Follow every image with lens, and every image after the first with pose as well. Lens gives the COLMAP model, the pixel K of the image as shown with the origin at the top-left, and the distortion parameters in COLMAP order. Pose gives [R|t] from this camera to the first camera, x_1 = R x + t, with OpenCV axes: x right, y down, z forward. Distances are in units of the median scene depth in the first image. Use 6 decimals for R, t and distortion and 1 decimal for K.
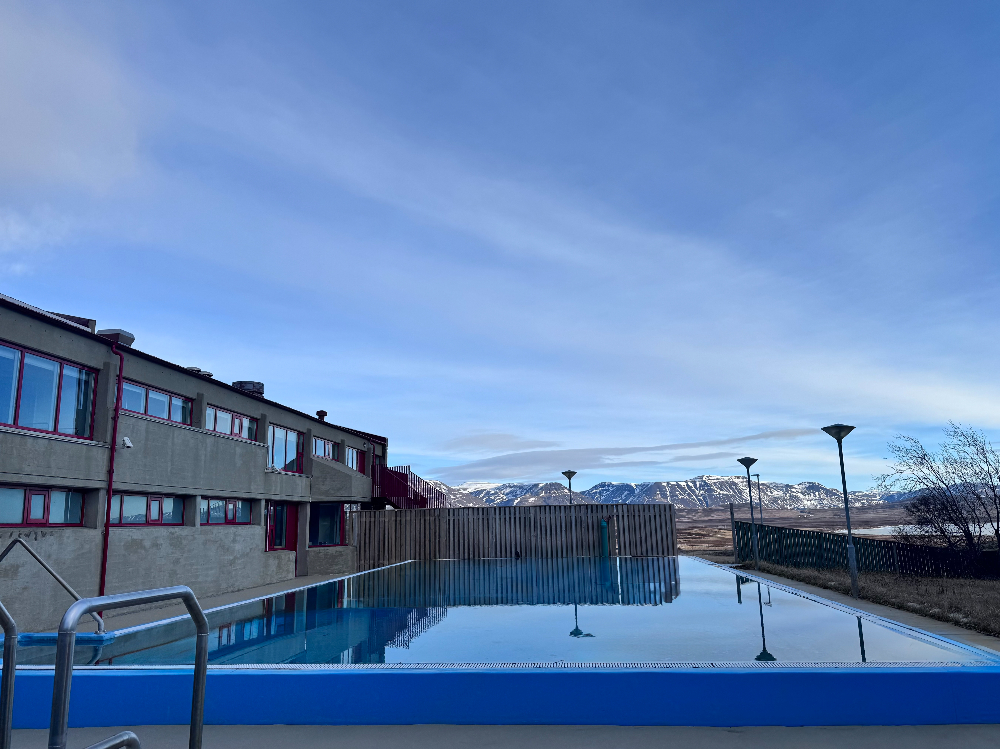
lens RADIAL K [[715.6, 0, 500.0], [0, 715.6, 374.5], [0, 0, 1]] dist [0.000977, -0.000813]
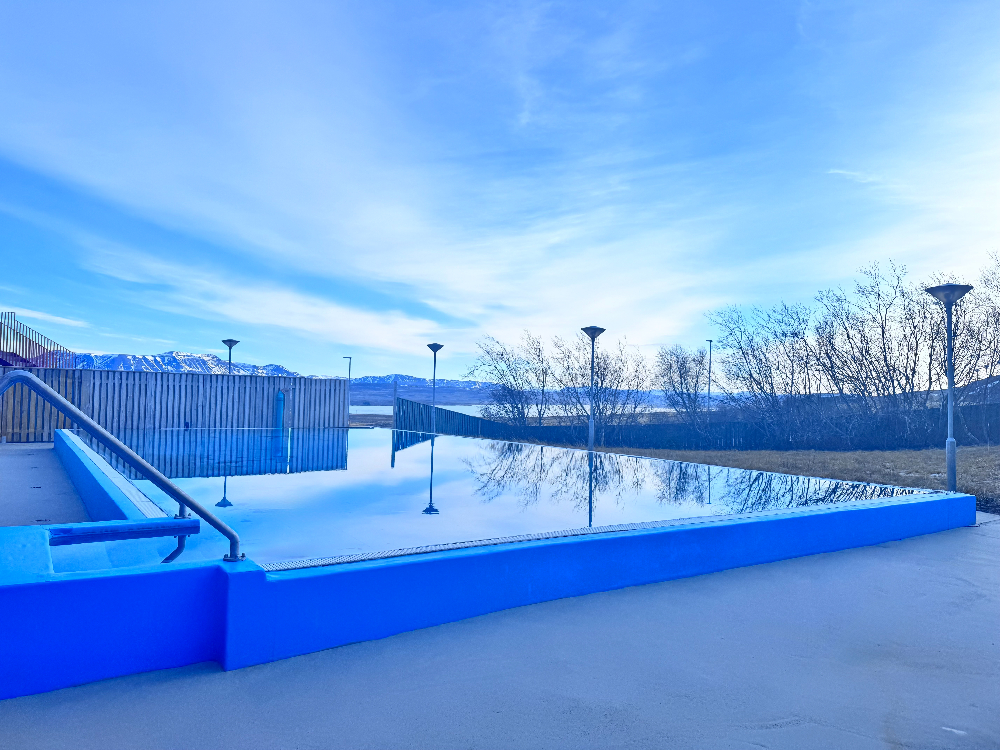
lens RADIAL K [[715.6, 0, 500.0], [0, 715.6, 375.0], [0, 0, 1]] dist [0.000977, -0.000813]
pose [[0.763862, 0.053697, 0.643142, -0.270131], [-0.160246, 0.981106, 0.108411, 0.024919], [-0.625169, -0.185872, 0.758034, 0.067203]]
